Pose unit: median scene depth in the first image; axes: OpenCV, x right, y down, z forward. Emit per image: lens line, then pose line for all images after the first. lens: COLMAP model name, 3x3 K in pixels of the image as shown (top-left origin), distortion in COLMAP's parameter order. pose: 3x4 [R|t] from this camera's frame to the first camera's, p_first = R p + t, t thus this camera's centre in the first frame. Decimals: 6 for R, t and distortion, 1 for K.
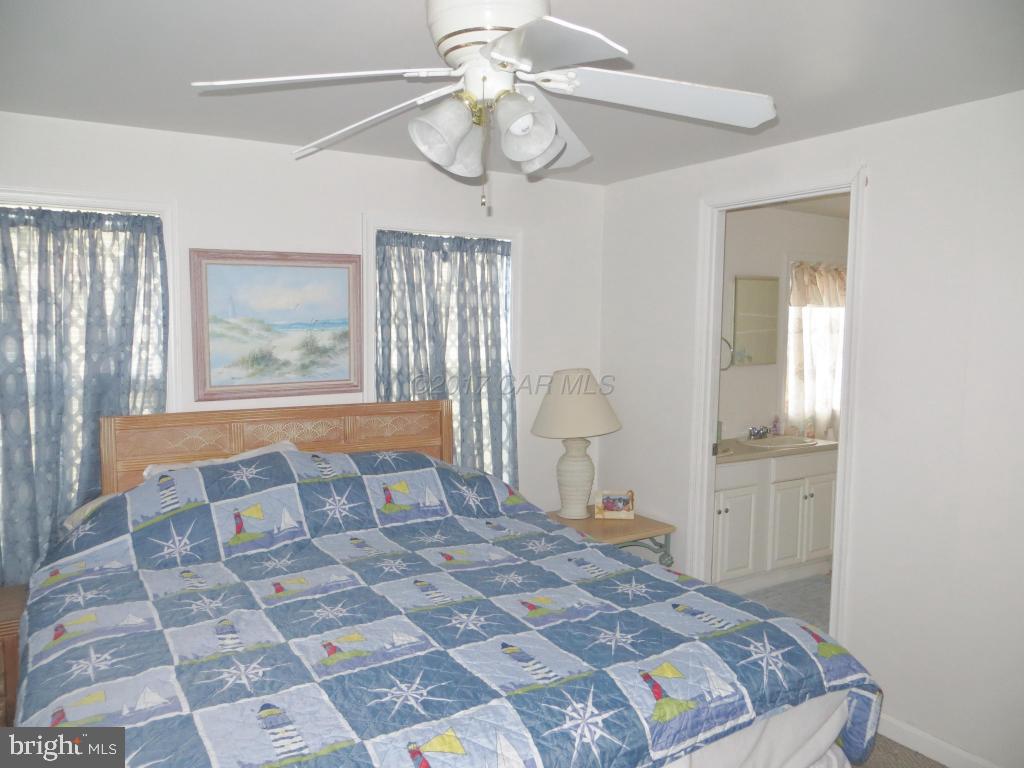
lens RADIAL K [[764.7, 0, 514.5], [0, 764.7, 383.8], [0, 0, 1]] dist [-0.025207, 0.002000]
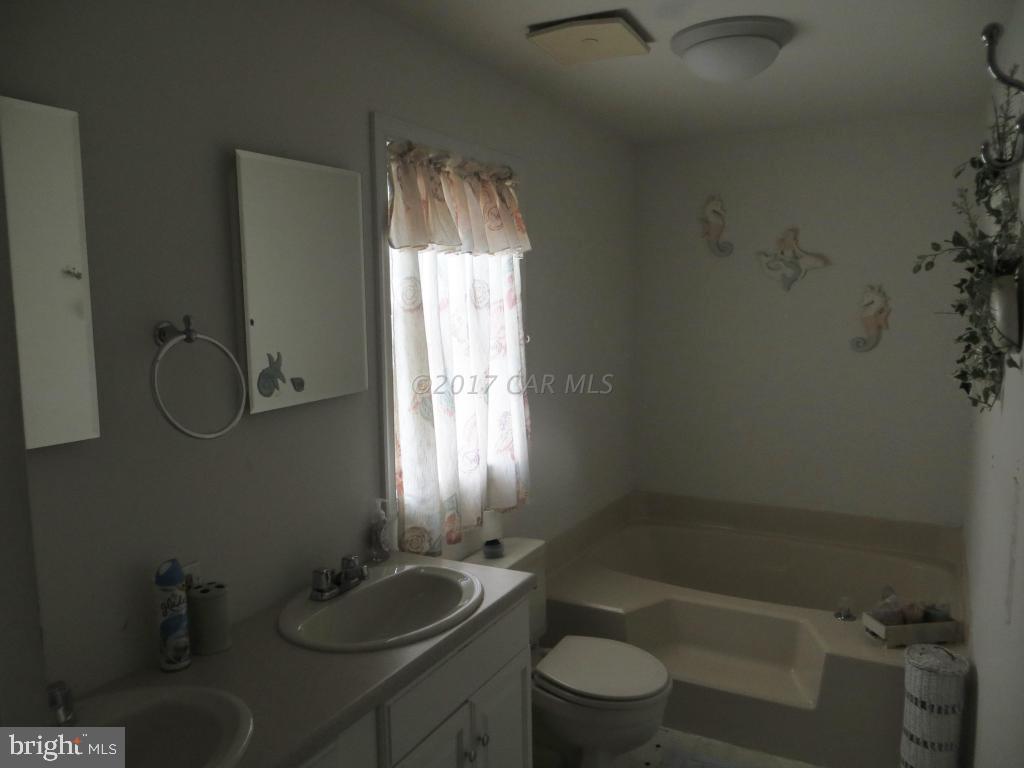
lens RADIAL K [[764.7, 0, 513.3], [0, 764.7, 381.7], [0, 0, 1]] dist [-0.025207, 0.002000]
pose [[0.868173, -0.075496, 0.490486, 0.204721], [0.064380, 0.997142, 0.039525, -0.039887], [-0.492068, -0.002737, 0.870552, 0.590109]]
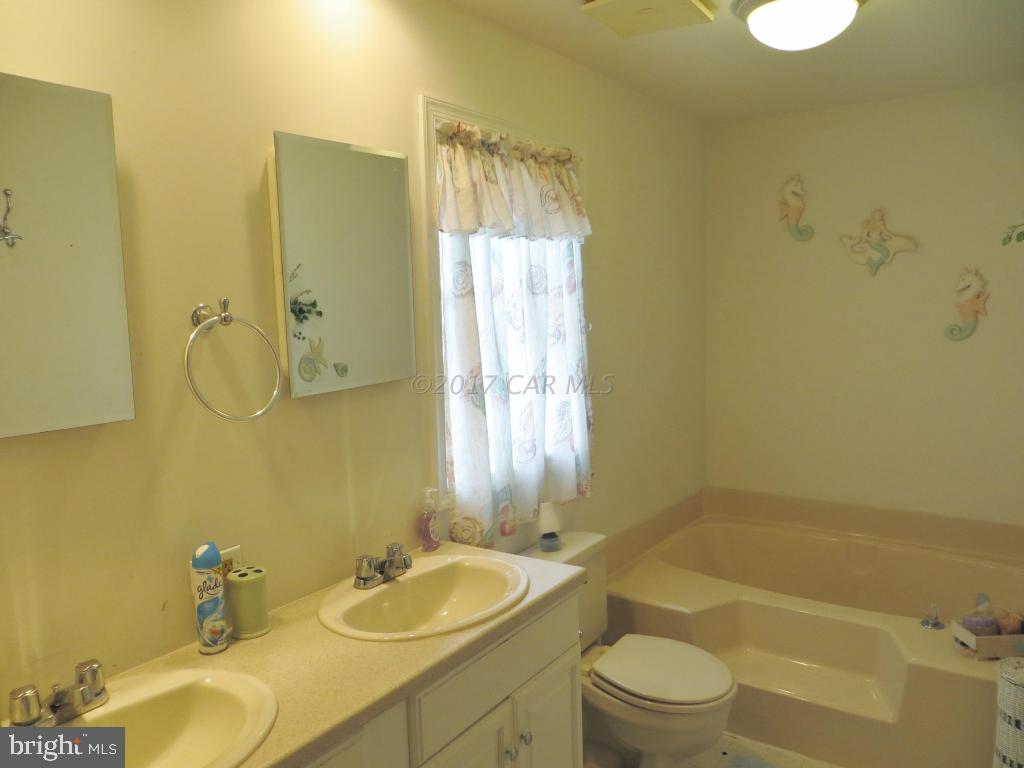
lens RADIAL K [[764.7, 0, 511.3], [0, 764.7, 384.6], [0, 0, 1]] dist [-0.025207, 0.002000]
pose [[0.918332, -0.078294, 0.387991, 0.226388], [0.067623, 0.996864, 0.041103, -0.033542], [-0.389992, -0.011509, 0.920746, 0.594495]]
